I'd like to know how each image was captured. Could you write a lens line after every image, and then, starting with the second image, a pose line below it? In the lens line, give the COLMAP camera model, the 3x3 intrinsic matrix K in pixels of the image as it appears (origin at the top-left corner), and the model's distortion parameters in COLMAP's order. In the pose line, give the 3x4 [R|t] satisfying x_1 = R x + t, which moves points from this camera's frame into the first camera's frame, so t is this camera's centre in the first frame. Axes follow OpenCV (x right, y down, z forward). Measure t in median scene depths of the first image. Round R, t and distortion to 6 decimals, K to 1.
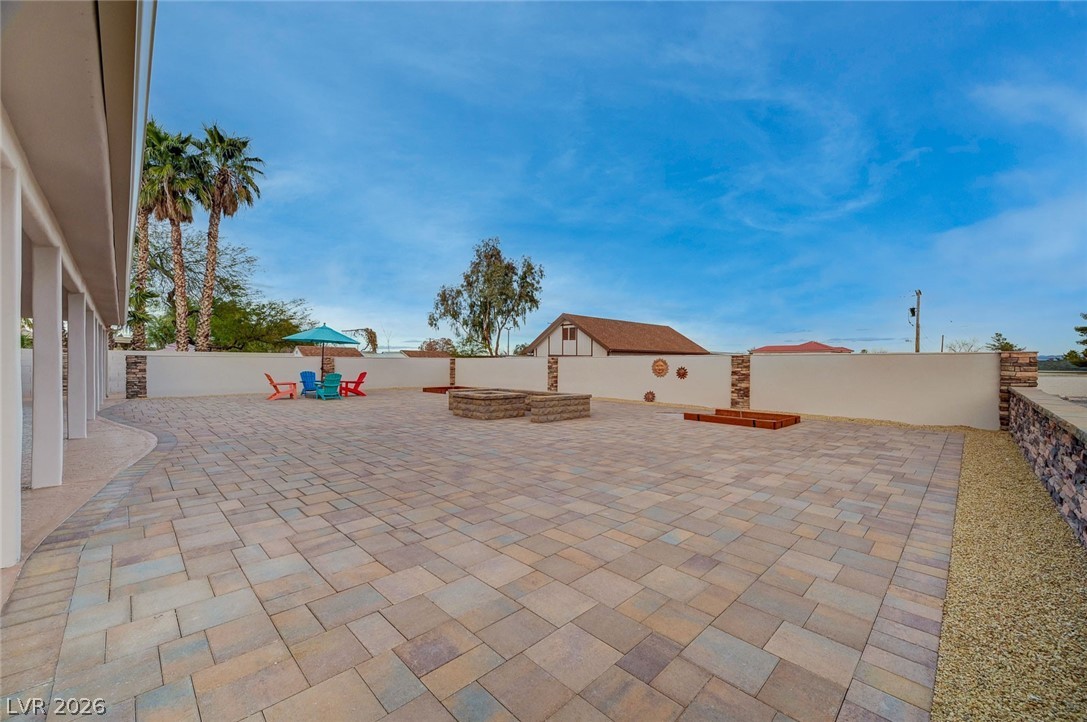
lens RADIAL K [[428.5, 0, 540.2], [0, 428.5, 365.4], [0, 0, 1]] dist [-0.001284, 0.000279]
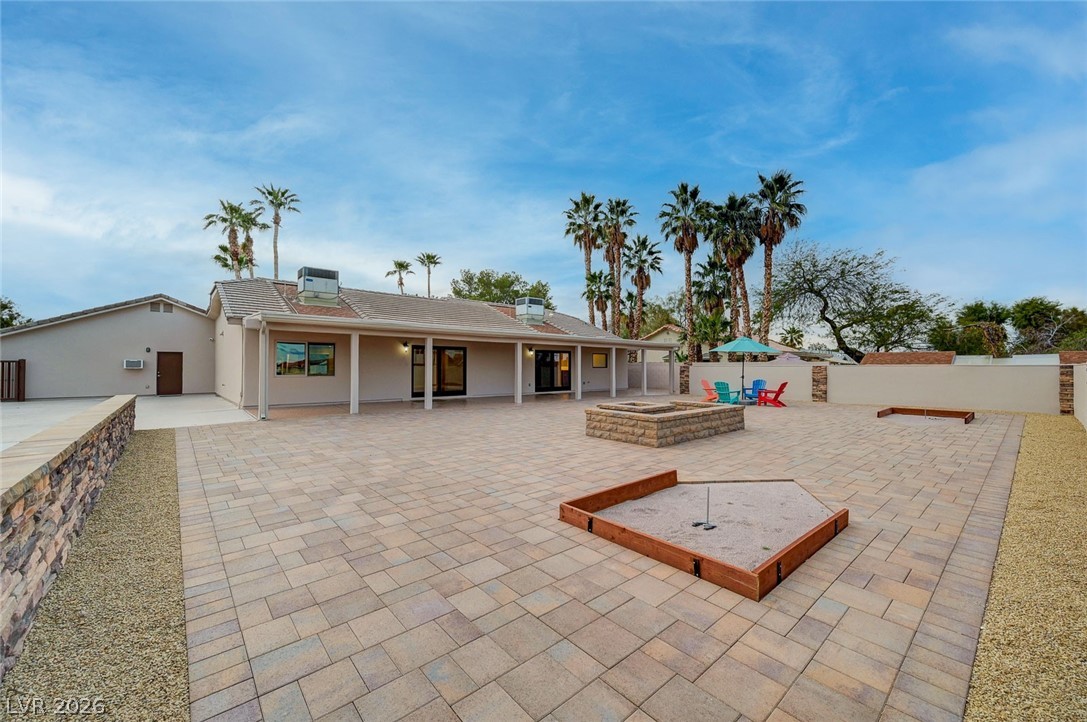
lens RADIAL K [[428.5, 0, 544.5], [0, 428.5, 364.0], [0, 0, 1]] dist [-0.001284, 0.000279]
pose [[-0.065111, -0.012683, -0.997797, 0.383147], [-0.005989, 0.999906, -0.012319, -0.006194], [0.997860, 0.005174, -0.065181, 0.371978]]
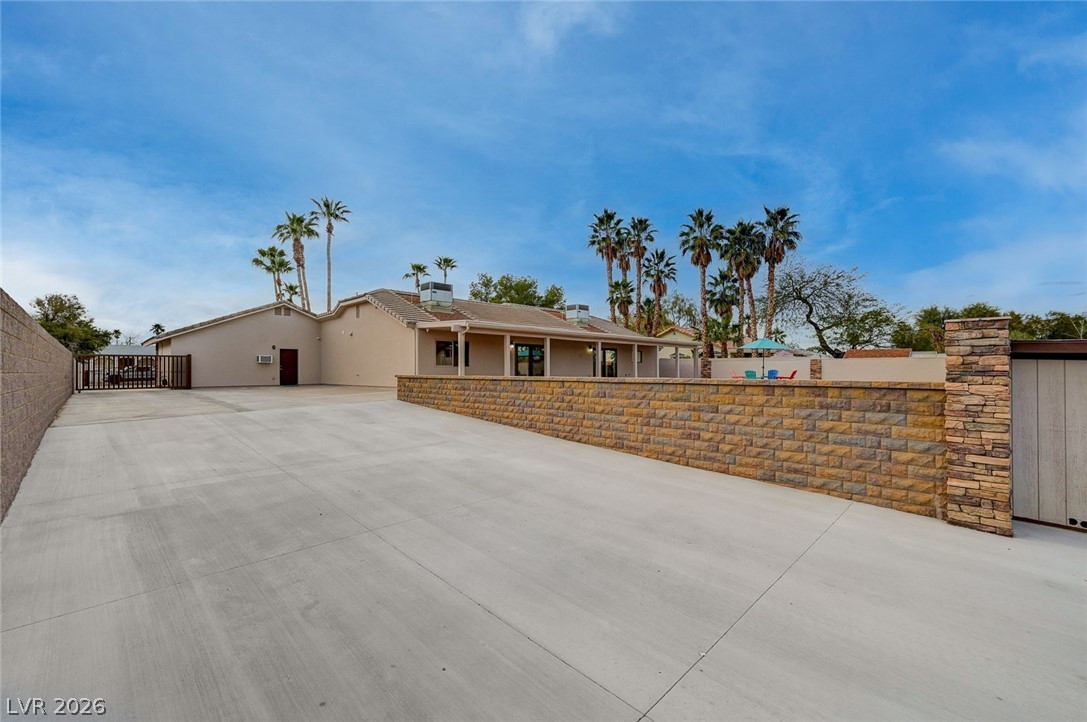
lens RADIAL K [[451.1, 0, 544.7], [0, 451.1, 365.8], [0, 0, 1]] dist [-0.003891, -0.000315]
pose [[0.009300, -0.010654, -0.999900, 0.645501], [-0.002163, 0.999941, -0.010675, 0.012940], [0.999954, 0.002262, 0.009276, 0.163180]]
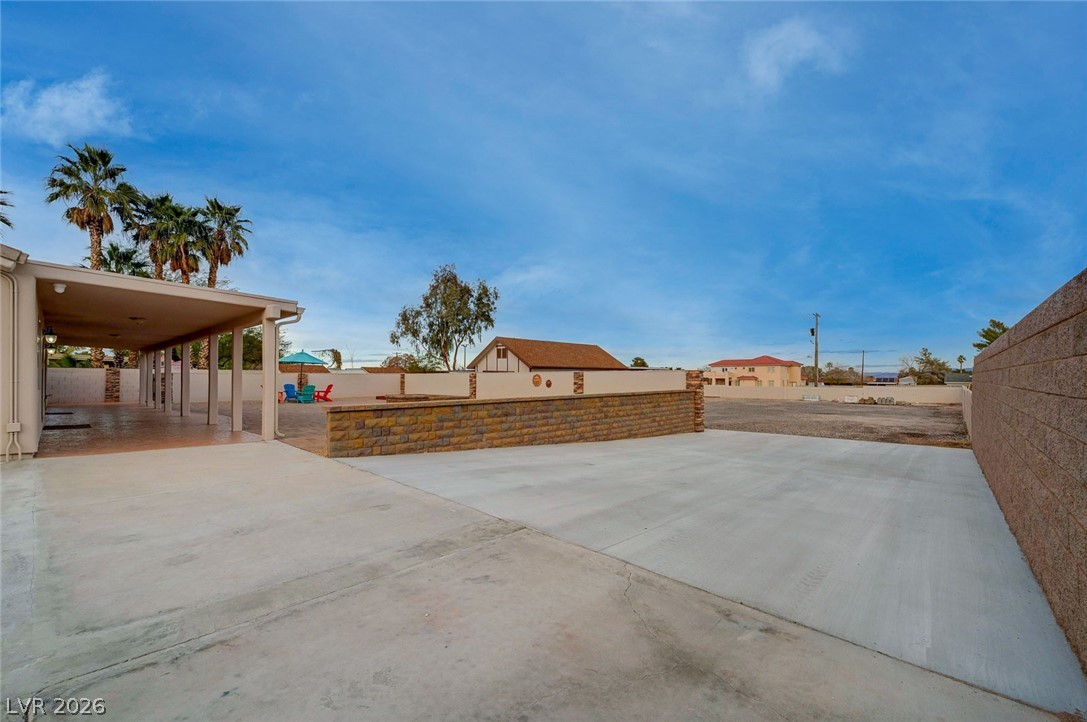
lens RADIAL K [[451.1, 0, 542.6], [0, 451.1, 374.3], [0, 0, 1]] dist [-0.003891, -0.000315]
pose [[0.998581, -0.003559, 0.053134, 0.136423], [0.004184, 0.999923, -0.011664, 0.002014], [-0.053088, 0.011870, 0.998519, -0.344512]]
